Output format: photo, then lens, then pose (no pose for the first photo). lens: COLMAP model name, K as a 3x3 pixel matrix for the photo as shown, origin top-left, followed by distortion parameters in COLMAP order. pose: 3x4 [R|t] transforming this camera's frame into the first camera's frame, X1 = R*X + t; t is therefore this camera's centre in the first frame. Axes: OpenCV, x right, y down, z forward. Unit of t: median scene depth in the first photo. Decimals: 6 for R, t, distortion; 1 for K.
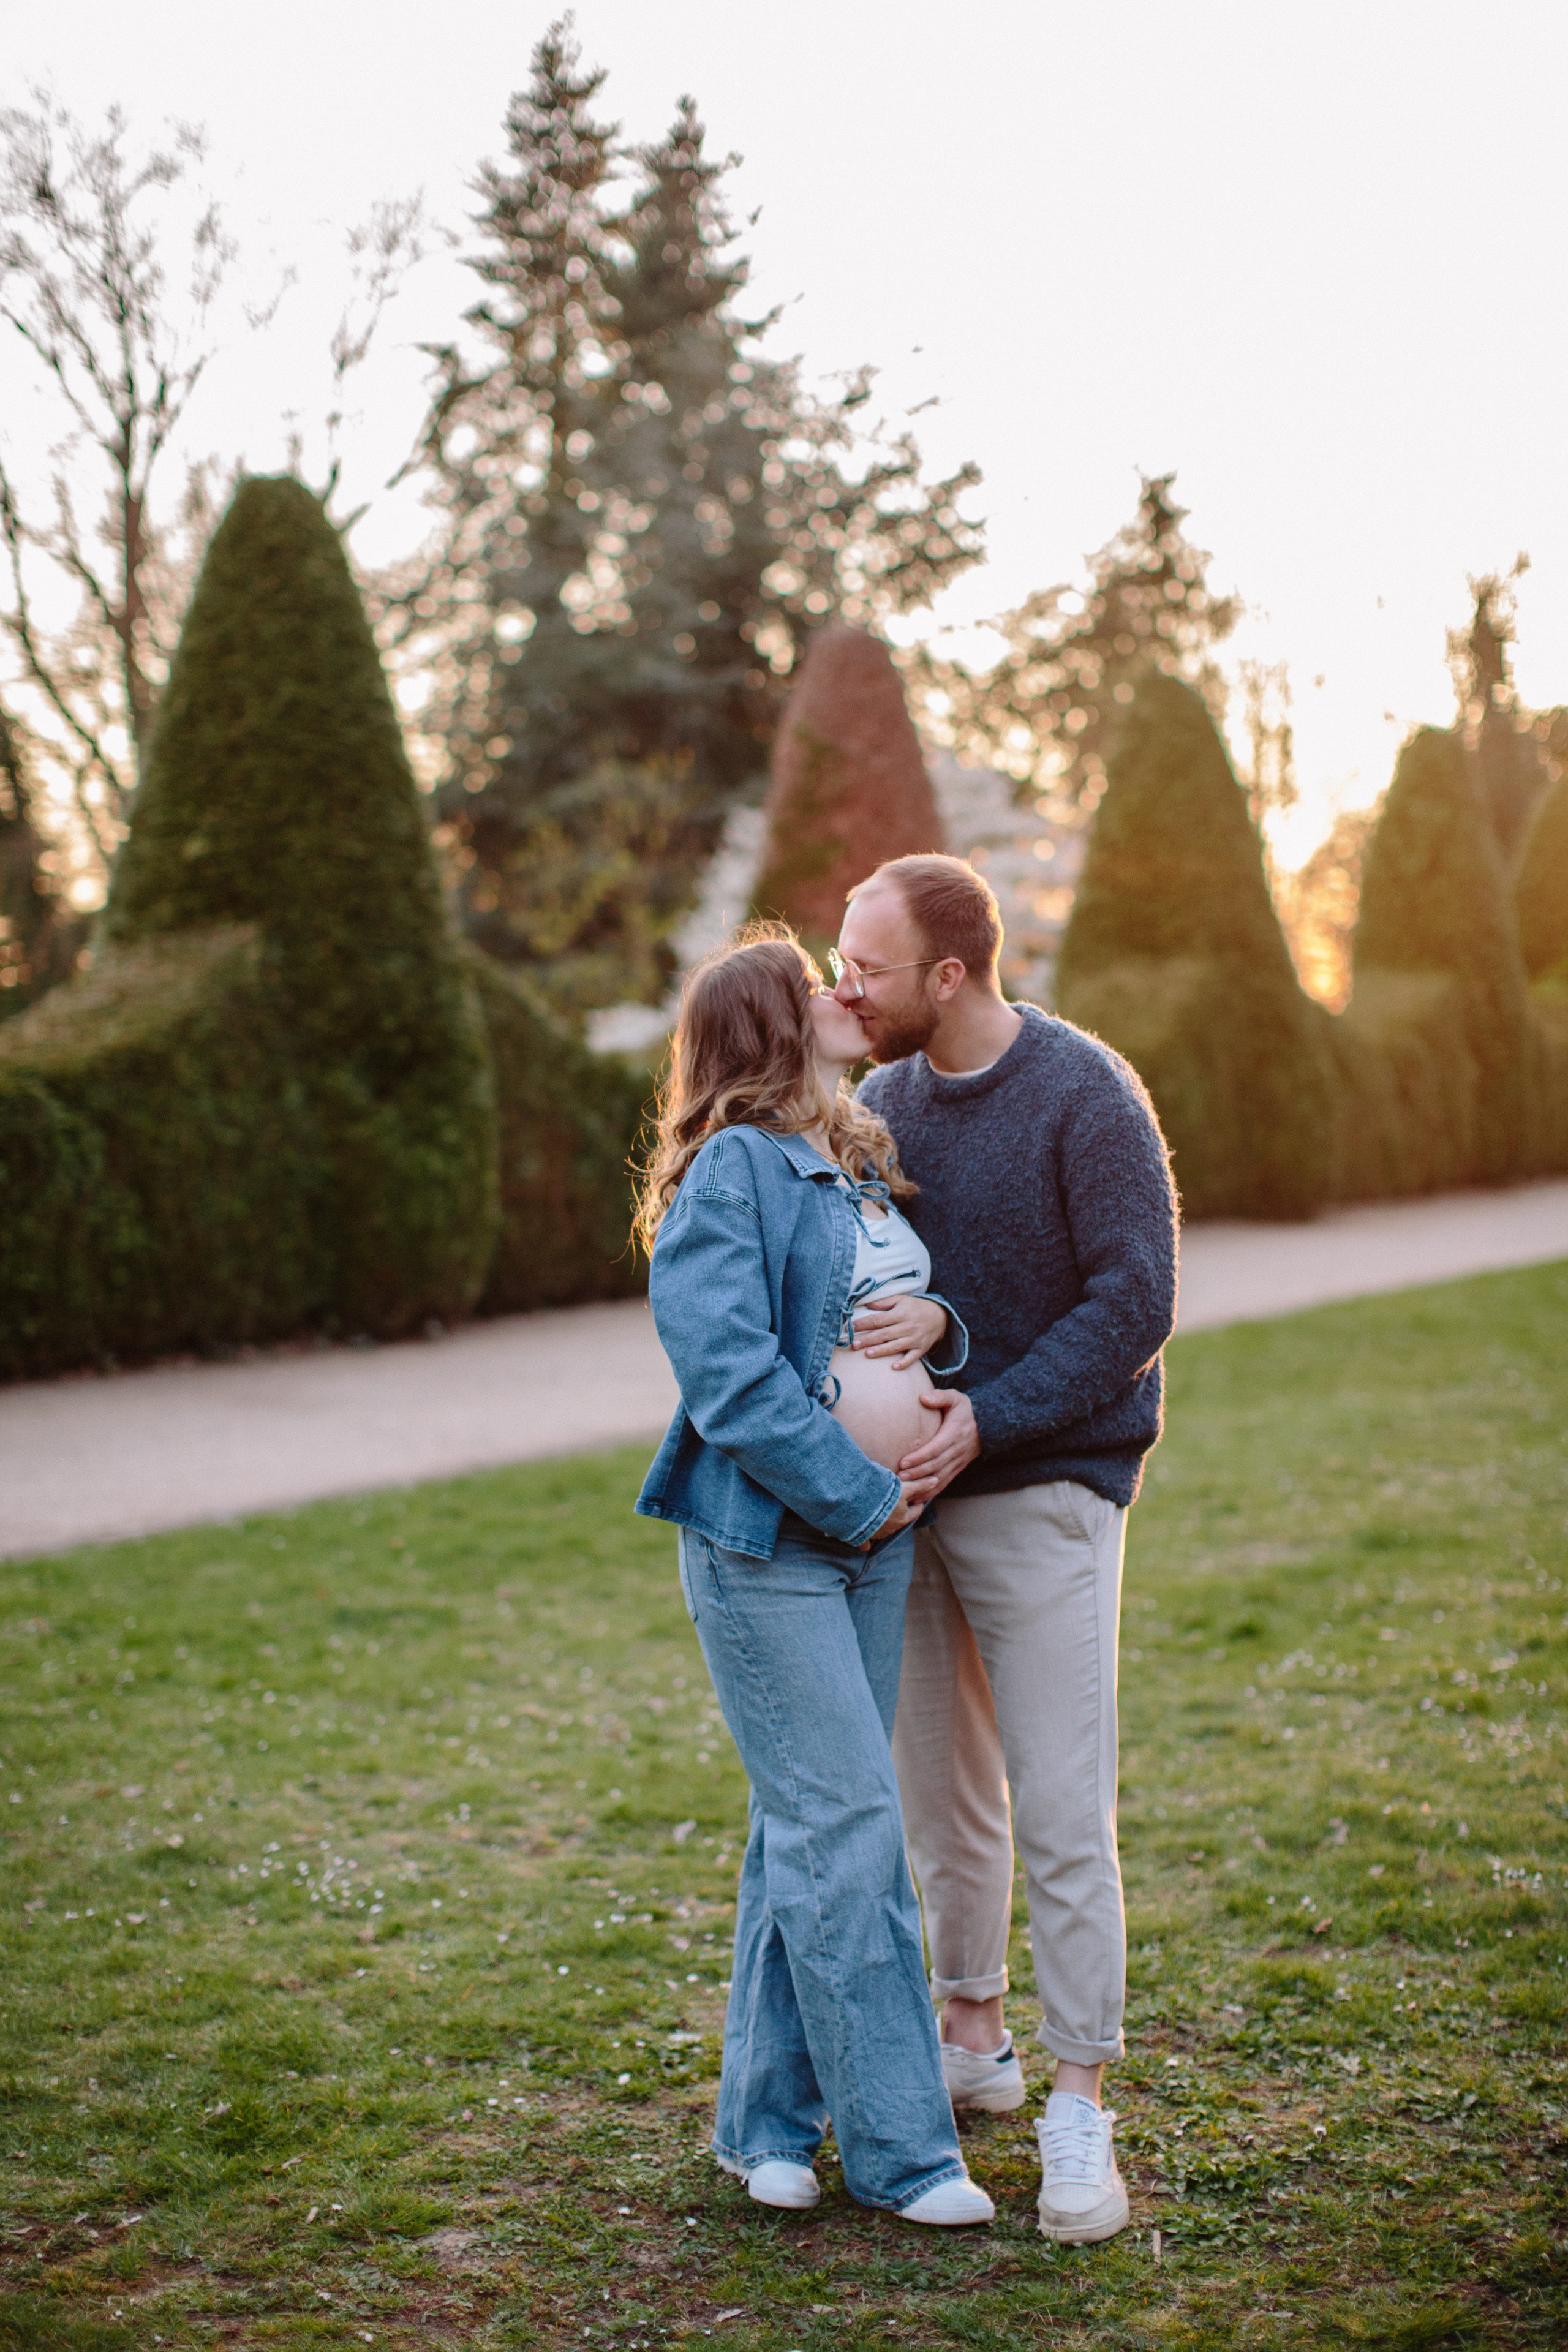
lens RADIAL K [[3414.6, 0, 784.0], [0, 3414.6, 1176.0], [0, 0, 1]] dist [-0.173274, 0.387584]
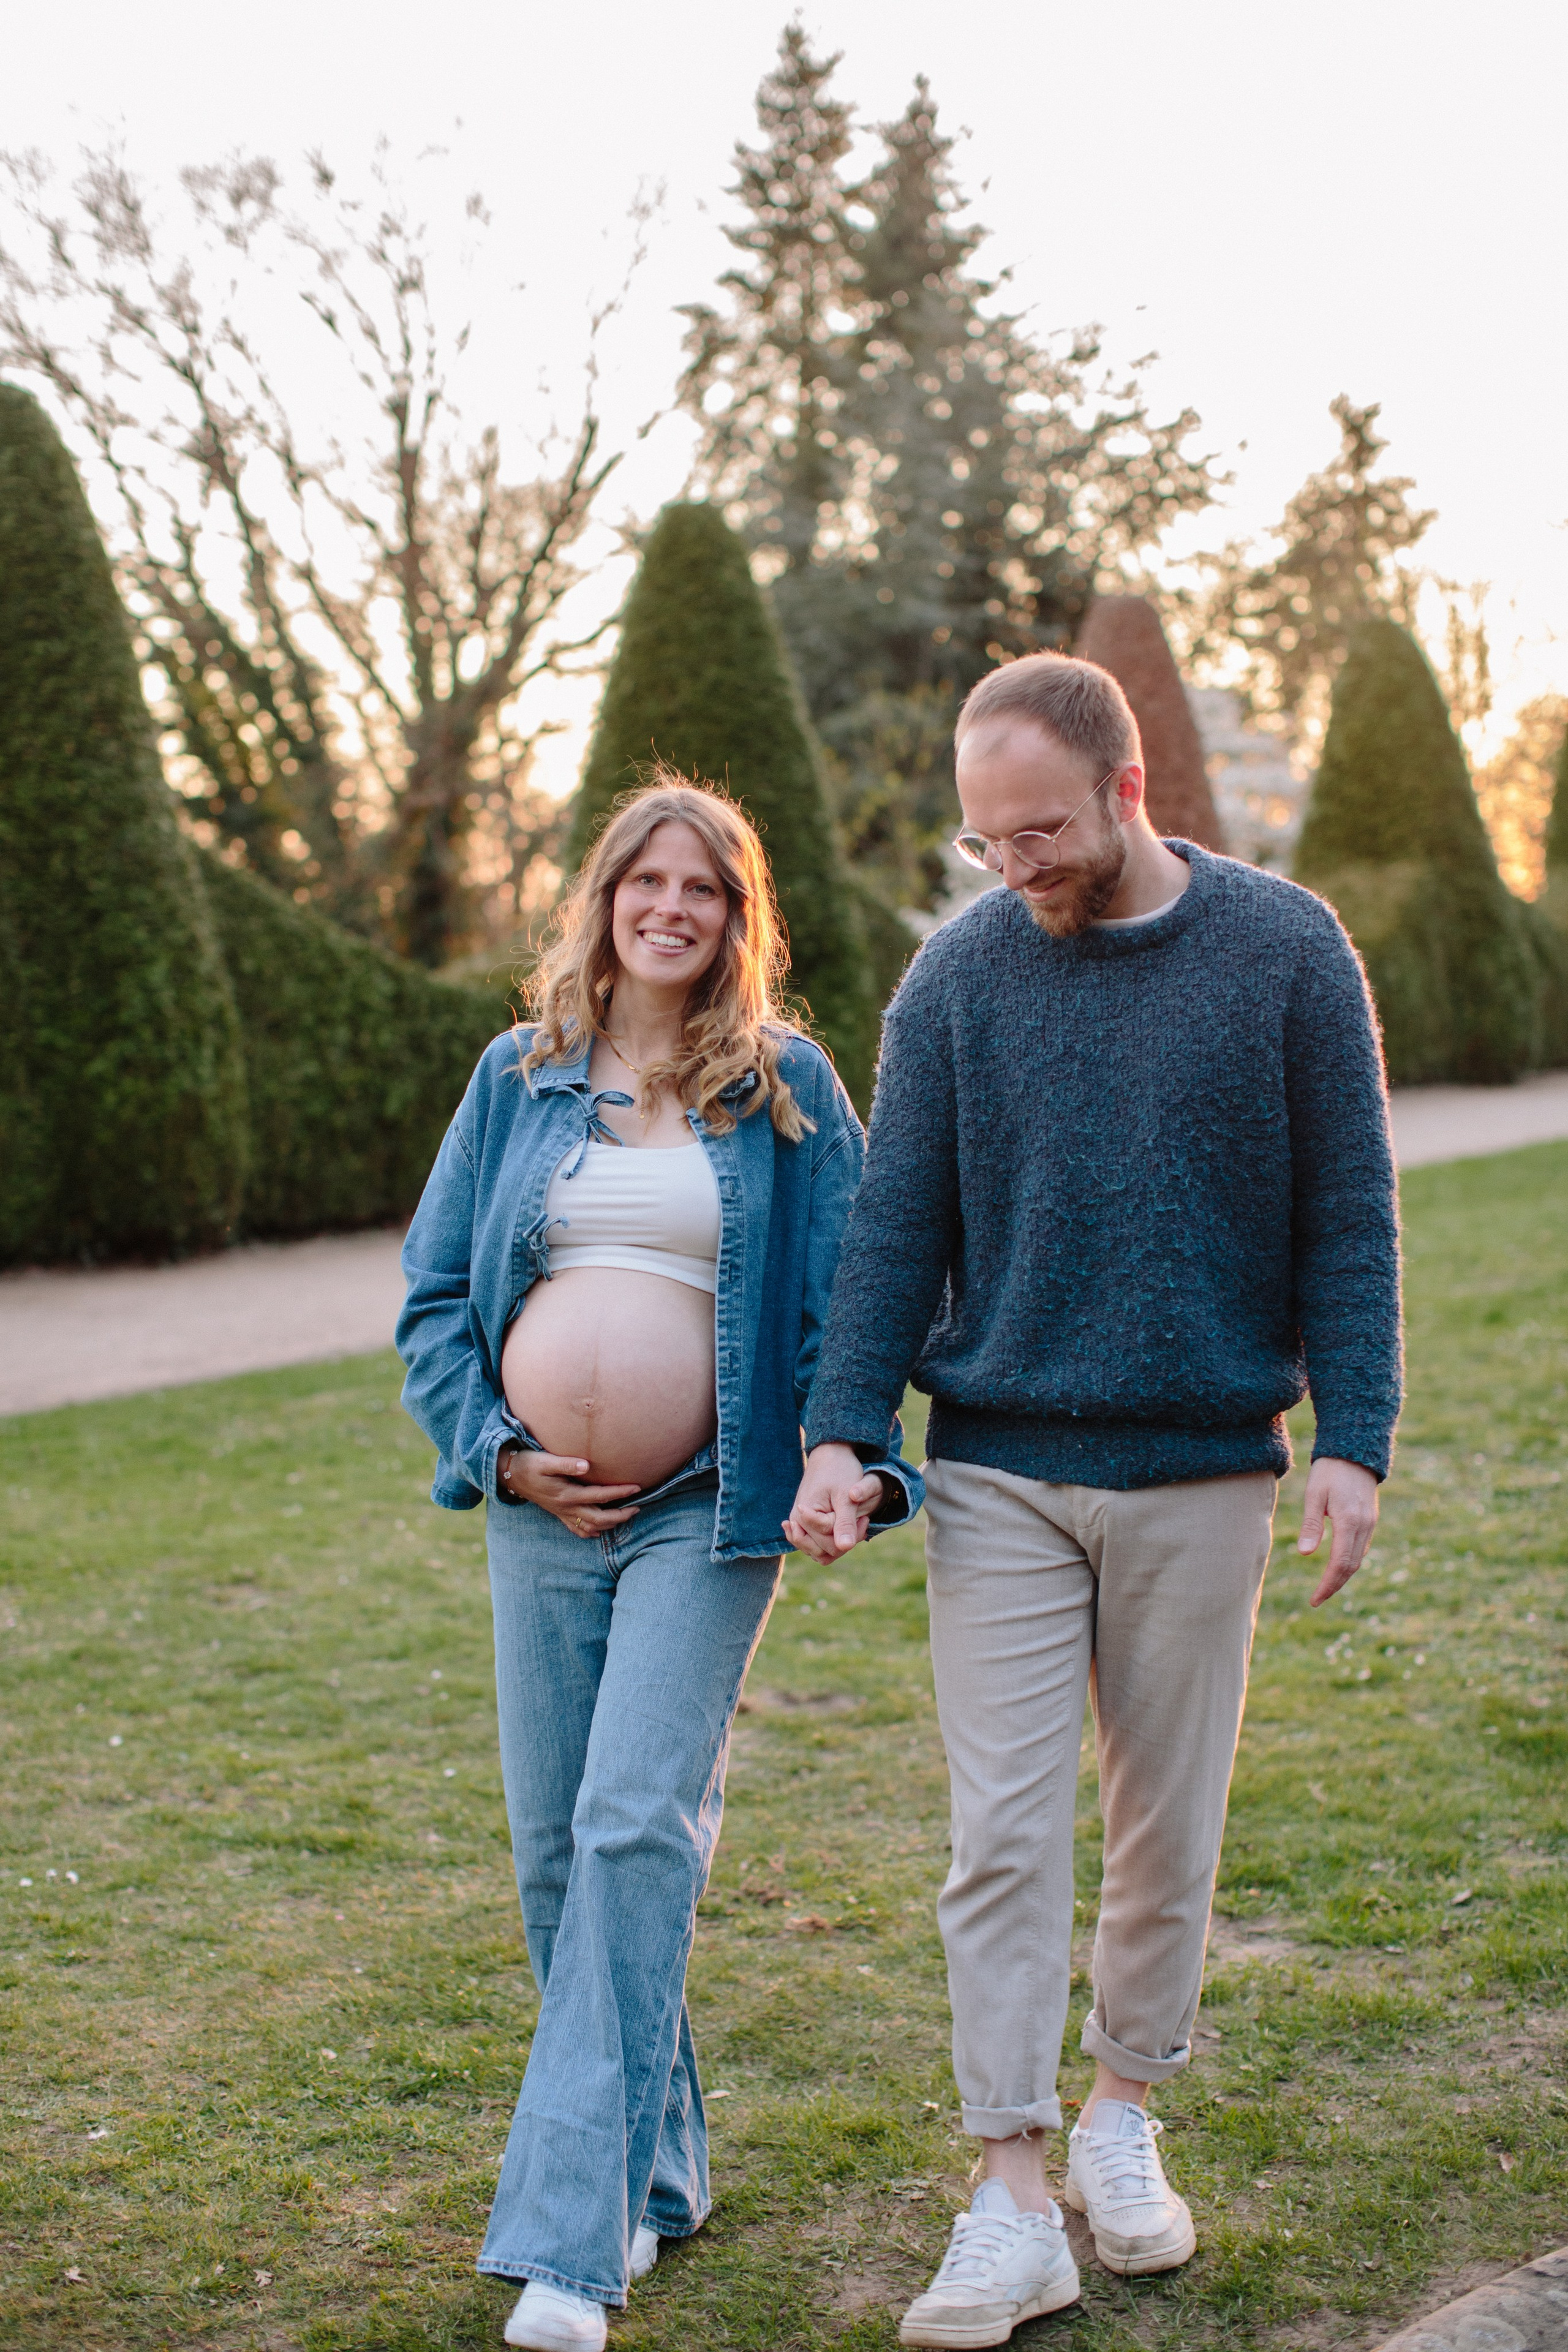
lens RADIAL K [[3455.1, 0, 805.5], [0, 3455.1, 1176.6], [0, 0, 1]] dist [-0.188927, 0.497716]
pose [[0.998722, -0.018021, -0.047227, -0.061162], [0.019385, 0.999404, 0.028578, 0.011688], [0.046684, -0.029457, 0.998475, -0.342653]]
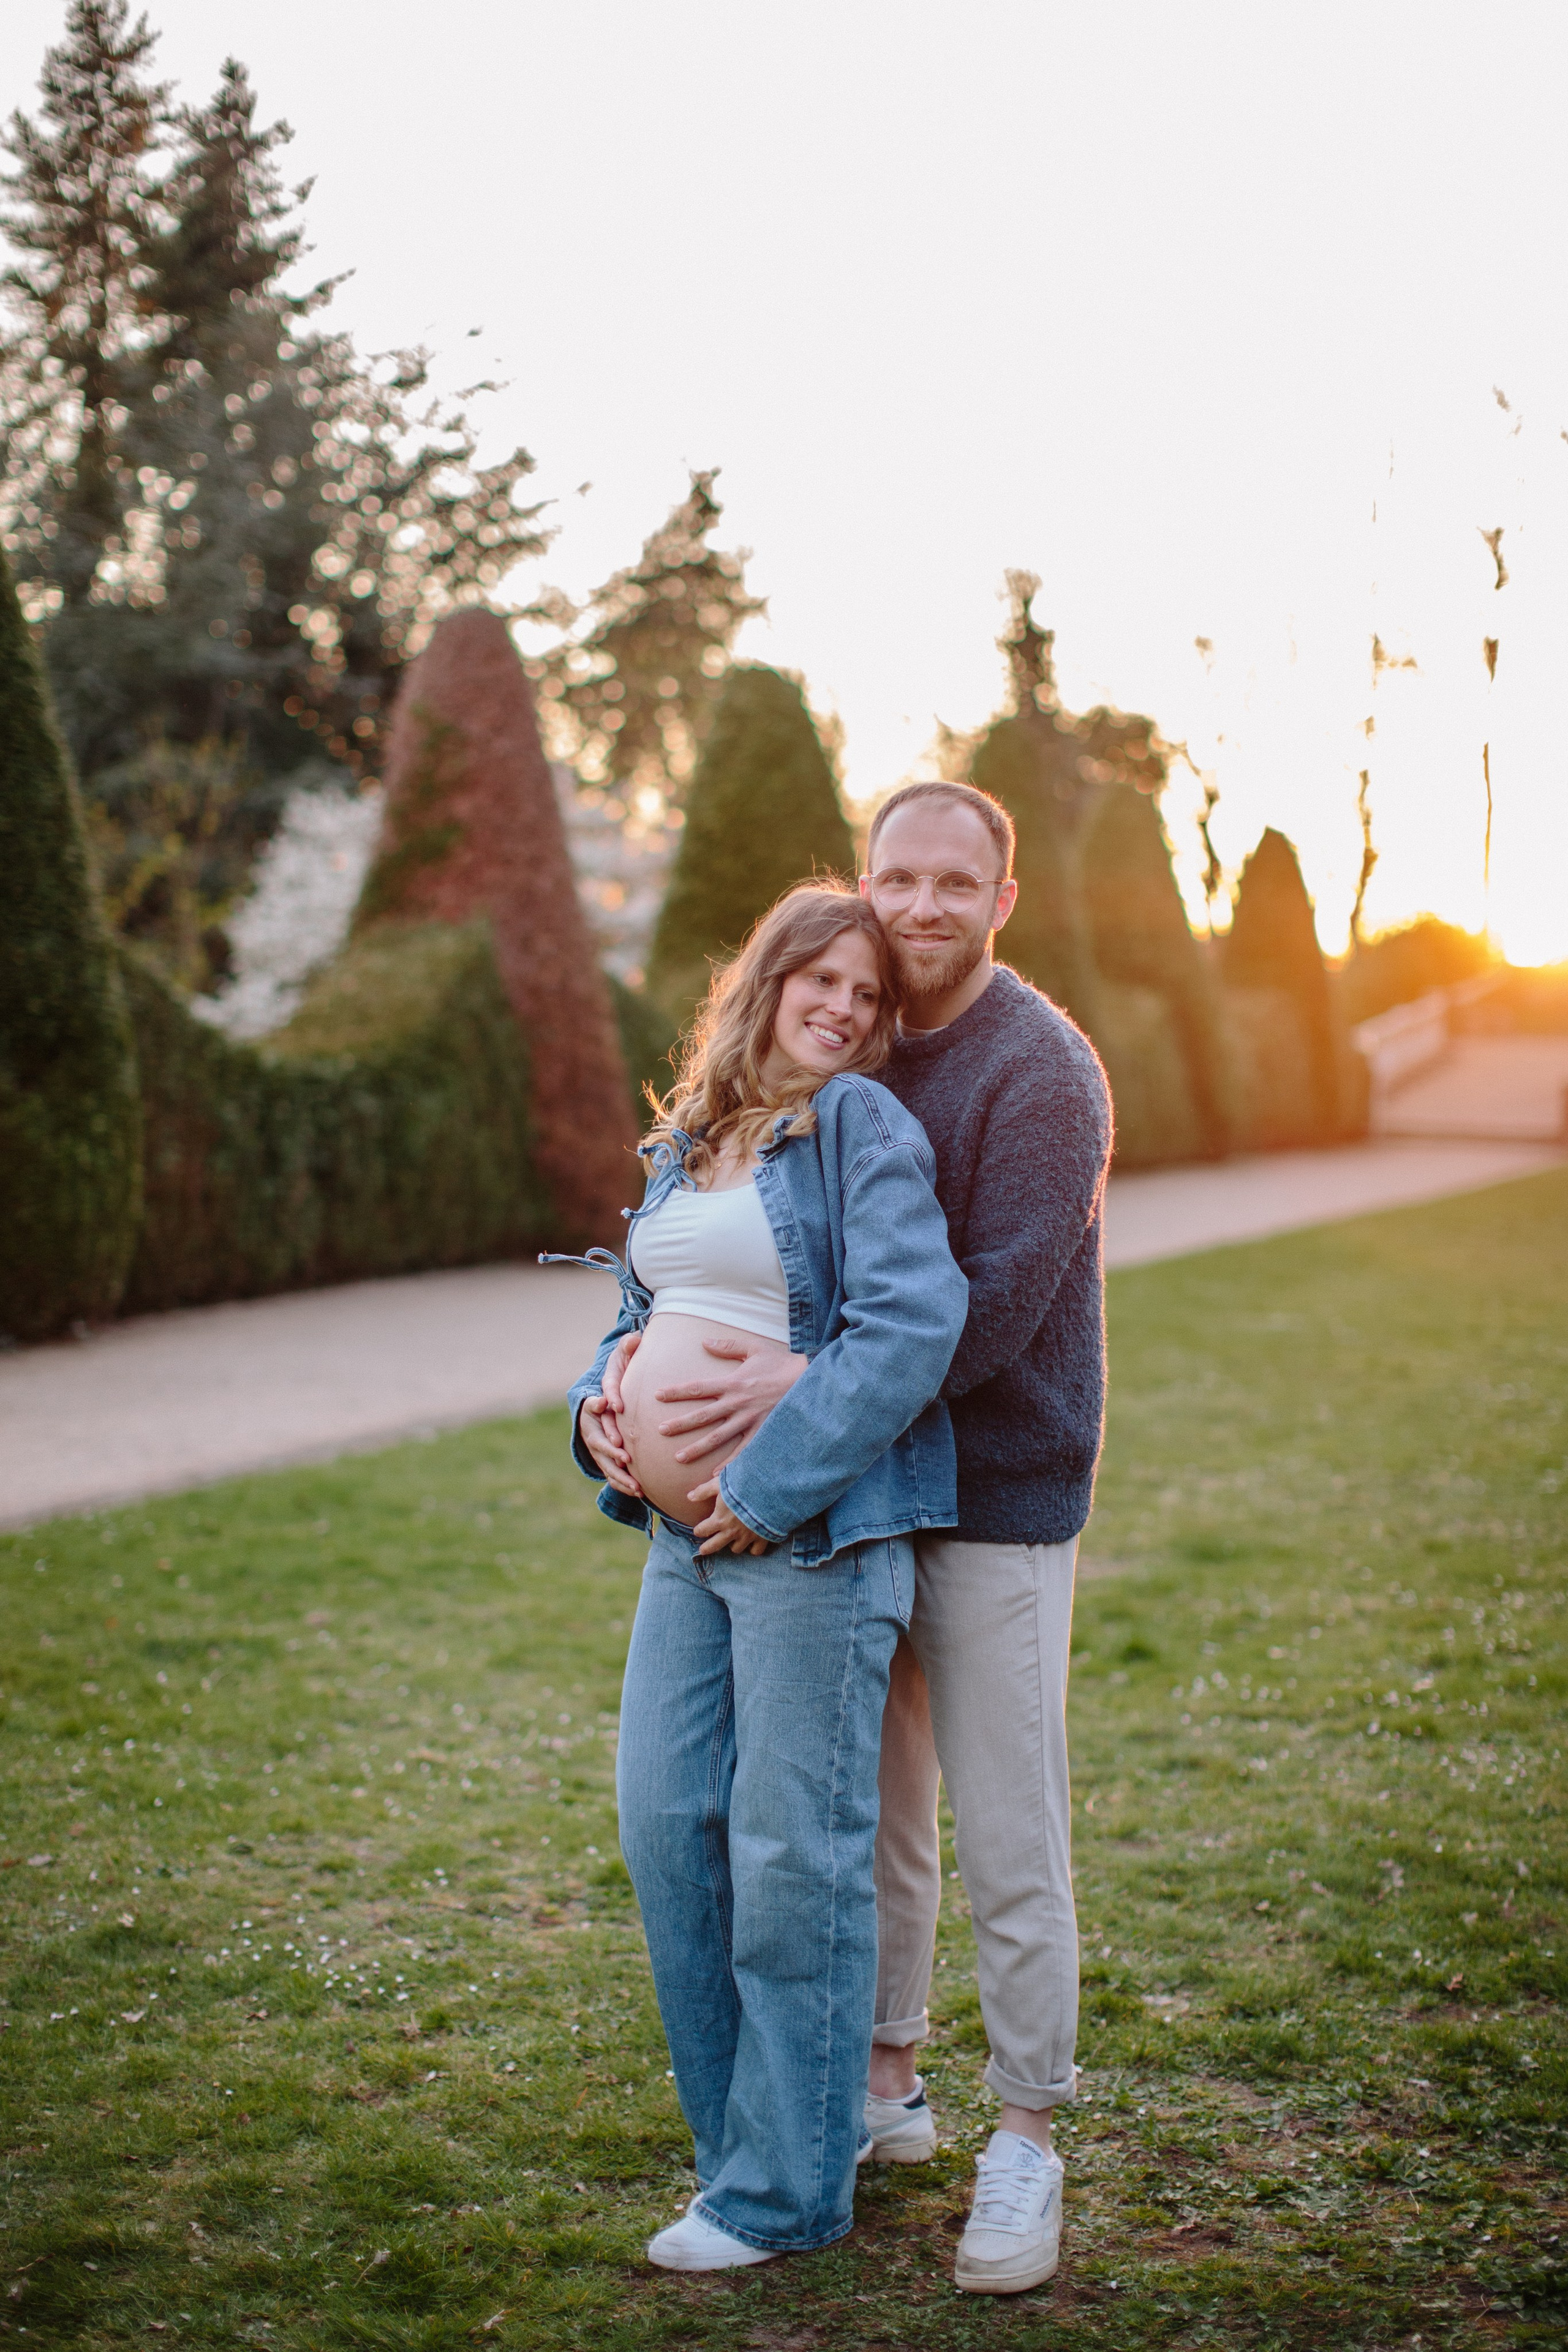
lens RADIAL K [[3412.2, 0, 784.0], [0, 3412.2, 1176.0], [0, 0, 1]] dist [-0.181165, 0.422048]
pose [[0.987478, 0.005605, 0.157660, -0.067119], [-0.005757, 0.999983, 0.000510, 0.000666], [-0.157655, -0.001412, 0.987493, 0.047470]]
